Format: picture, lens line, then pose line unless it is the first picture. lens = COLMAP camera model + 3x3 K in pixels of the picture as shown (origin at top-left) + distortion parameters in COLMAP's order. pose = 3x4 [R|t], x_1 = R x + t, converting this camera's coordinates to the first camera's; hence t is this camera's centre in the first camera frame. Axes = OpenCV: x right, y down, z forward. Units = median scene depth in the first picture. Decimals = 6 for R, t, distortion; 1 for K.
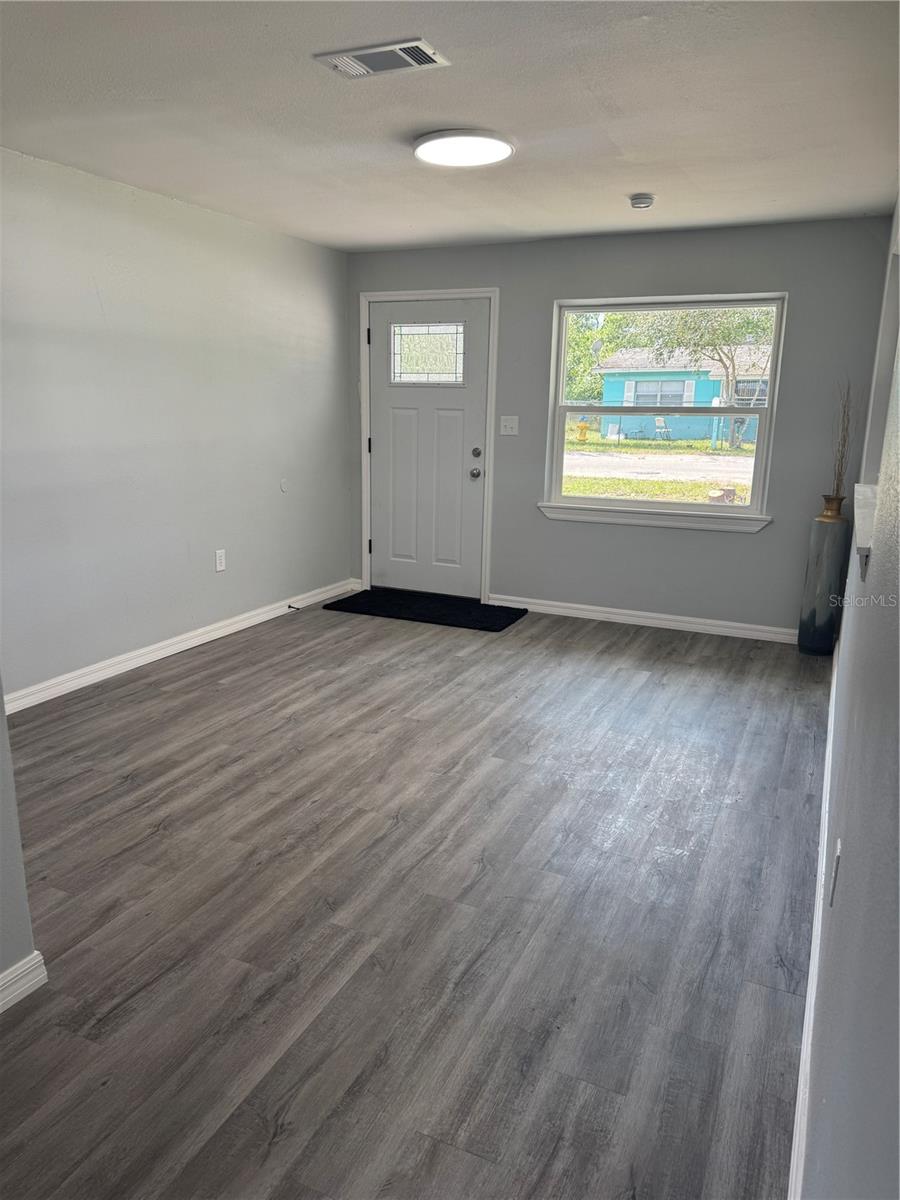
lens RADIAL K [[839.7, 0, 454.8], [0, 839.7, 609.3], [0, 0, 1]] dist [0.199056, -0.380017]
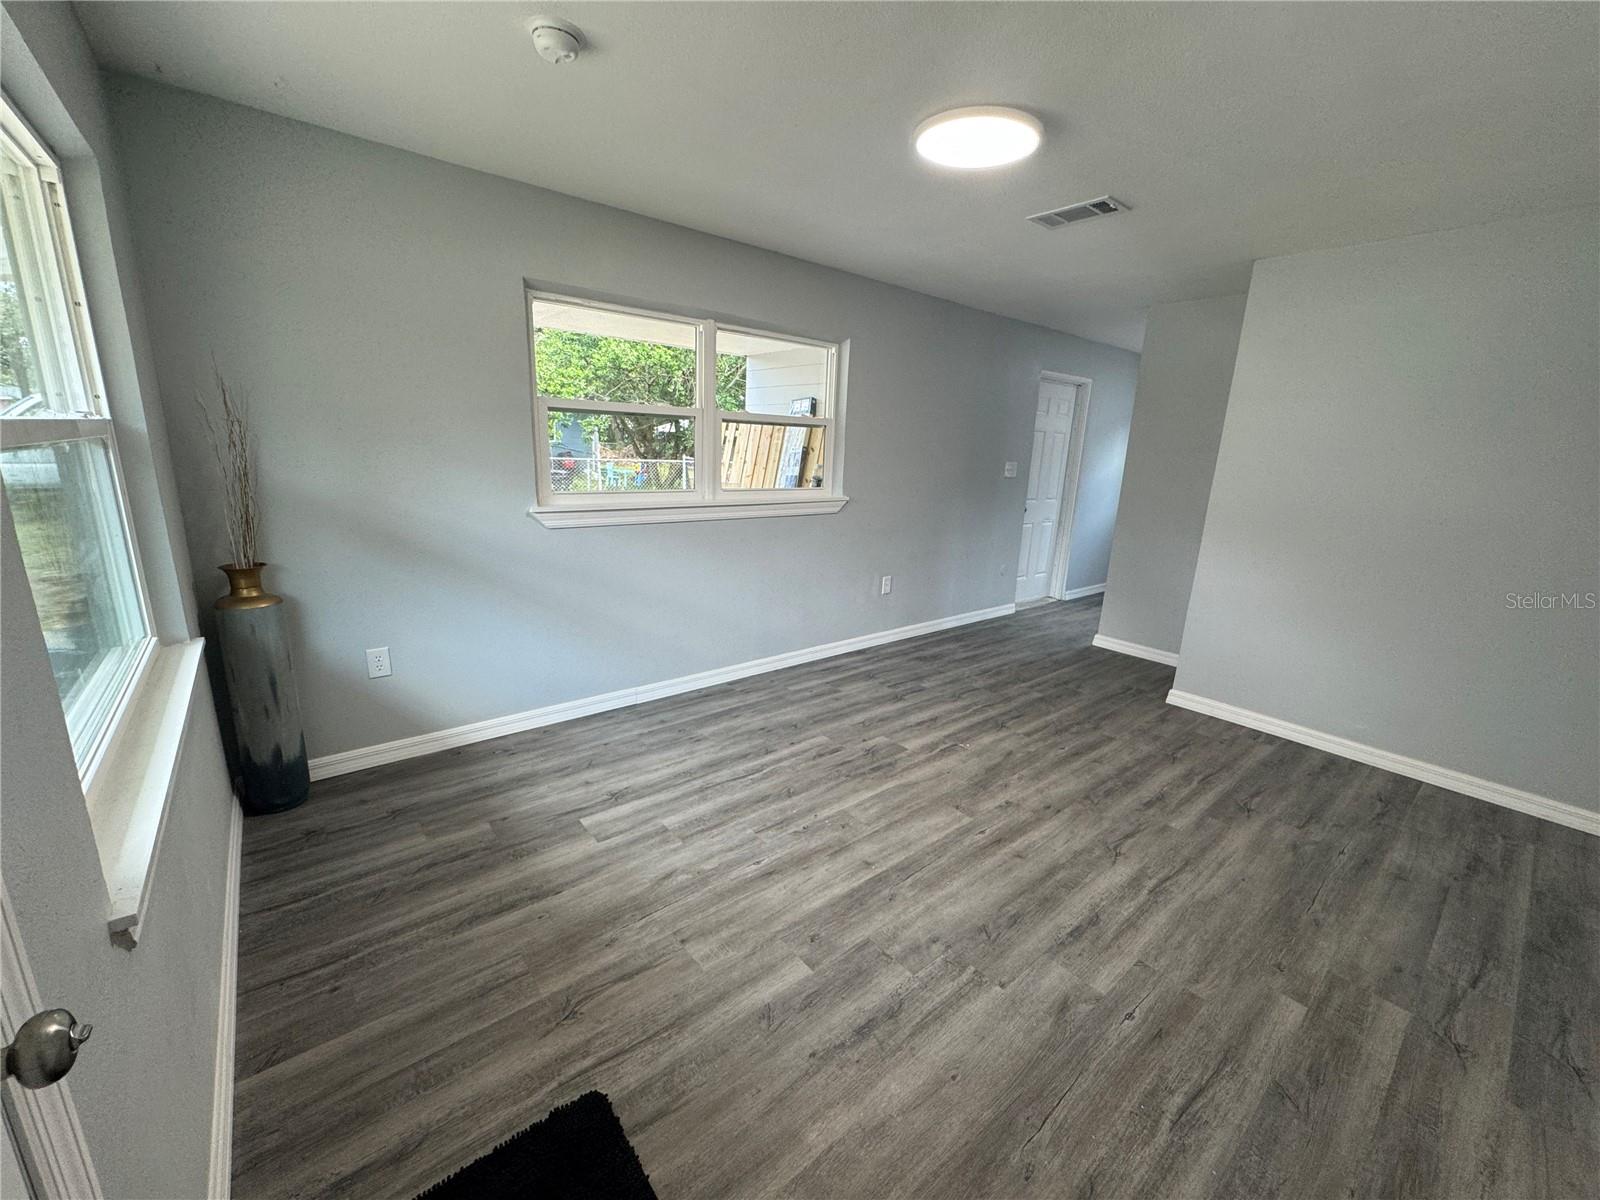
lens RADIAL K [[640.3, 0, 800.0], [0, 640.3, 600.0], [0, 0, 1]] dist [0.000303, 0.000159]
pose [[-0.897147, -0.156404, 0.413116, -0.145875], [0.051473, 0.891834, 0.449425, -0.389955], [-0.438722, 0.424464, -0.792056, 1.583814]]
